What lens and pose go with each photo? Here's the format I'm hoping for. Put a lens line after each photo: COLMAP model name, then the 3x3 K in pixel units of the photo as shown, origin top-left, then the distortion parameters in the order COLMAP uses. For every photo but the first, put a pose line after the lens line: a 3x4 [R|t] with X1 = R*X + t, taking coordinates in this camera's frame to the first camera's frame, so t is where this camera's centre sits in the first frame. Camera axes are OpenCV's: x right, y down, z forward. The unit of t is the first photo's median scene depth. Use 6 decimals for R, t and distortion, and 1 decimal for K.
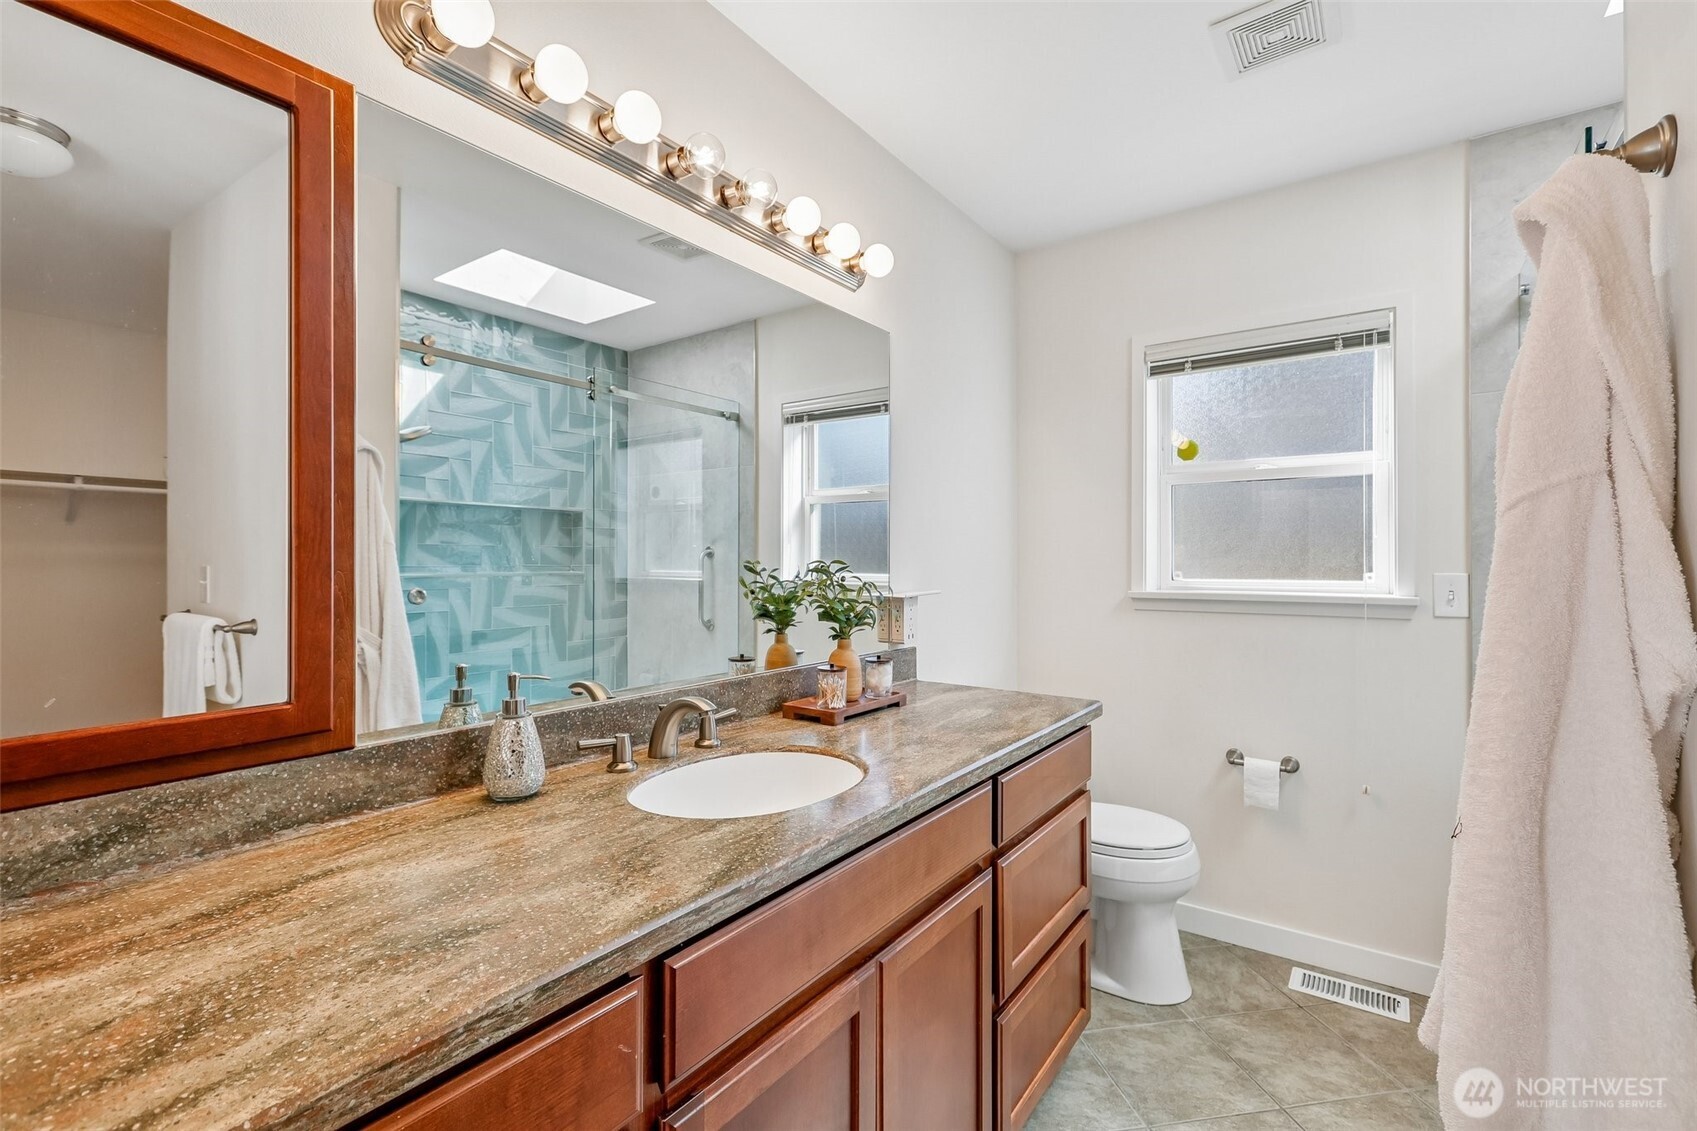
lens RADIAL K [[758.5, 0, 856.5], [0, 758.5, 570.6], [0, 0, 1]] dist [-0.002567, 0.002393]
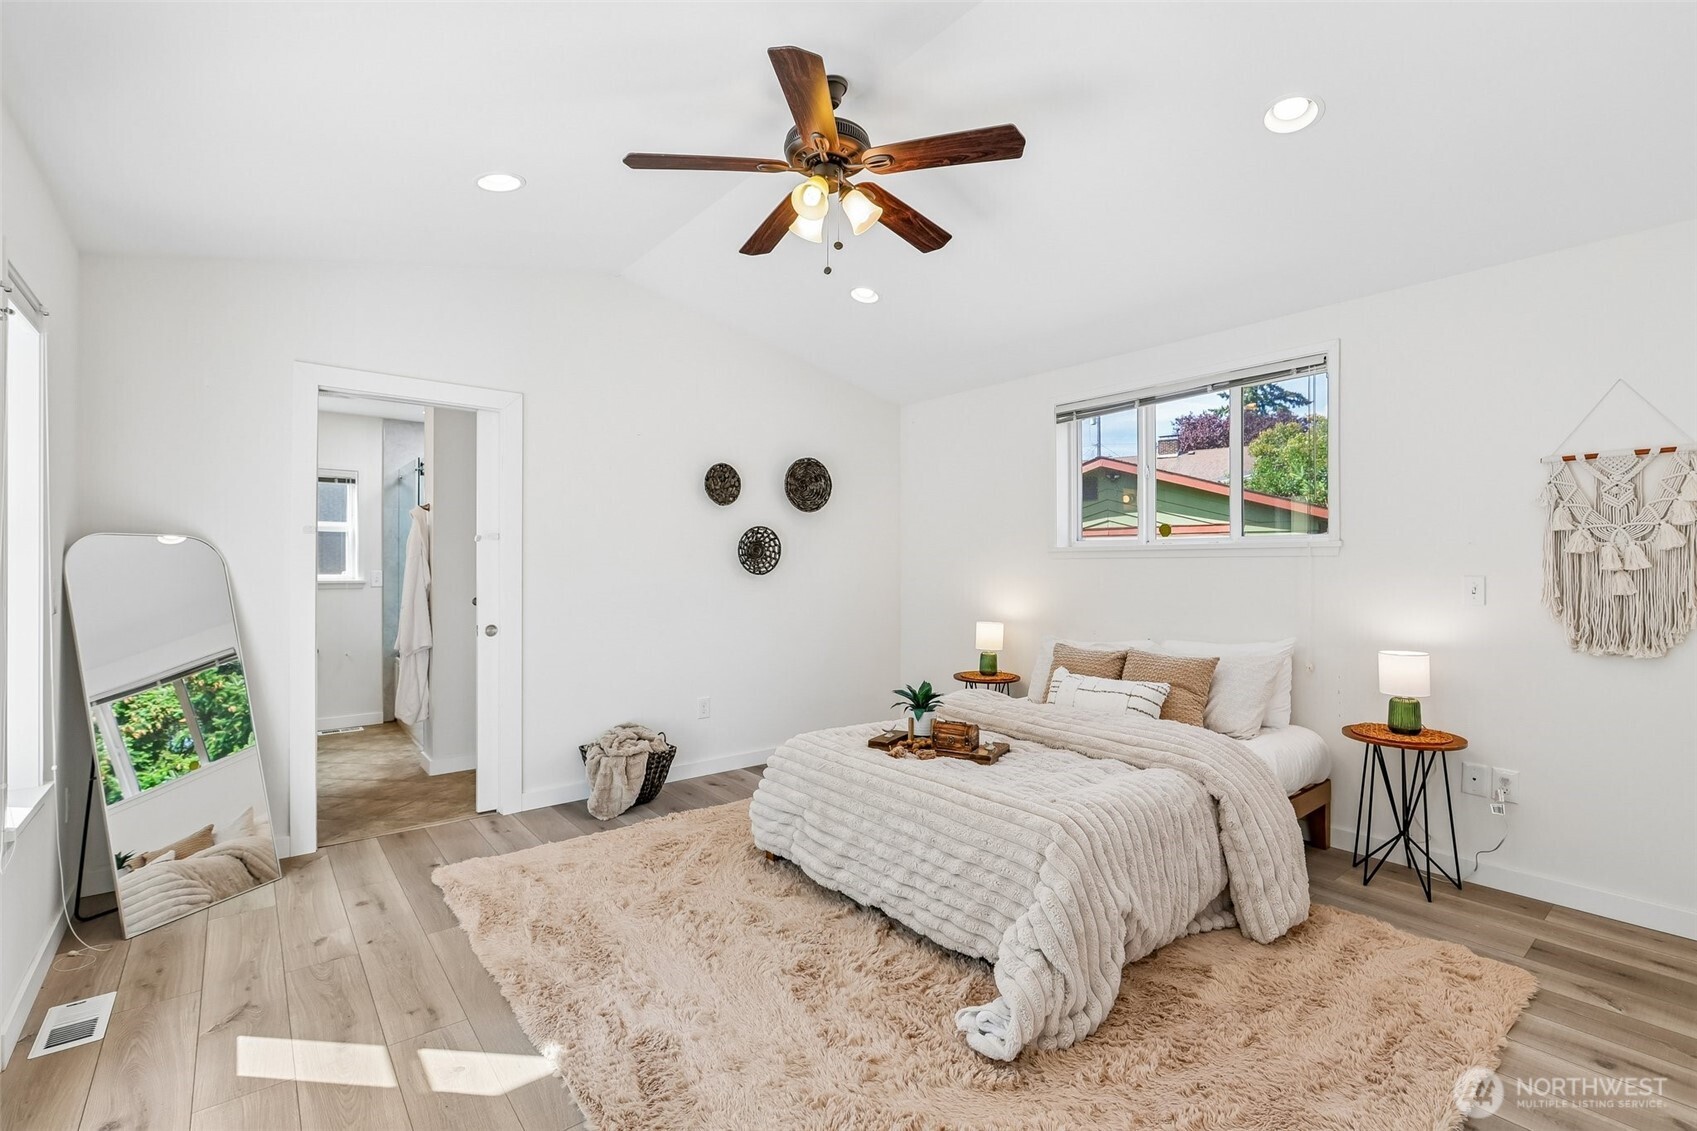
lens RADIAL K [[758.5, 0, 863.9], [0, 758.5, 568.1], [0, 0, 1]] dist [-0.002567, 0.002393]
pose [[0.242107, -0.003695, 0.970243, -1.410684], [0.003620, 0.999989, 0.002905, -0.007356], [-0.970243, 0.002809, 0.242117, -1.338365]]
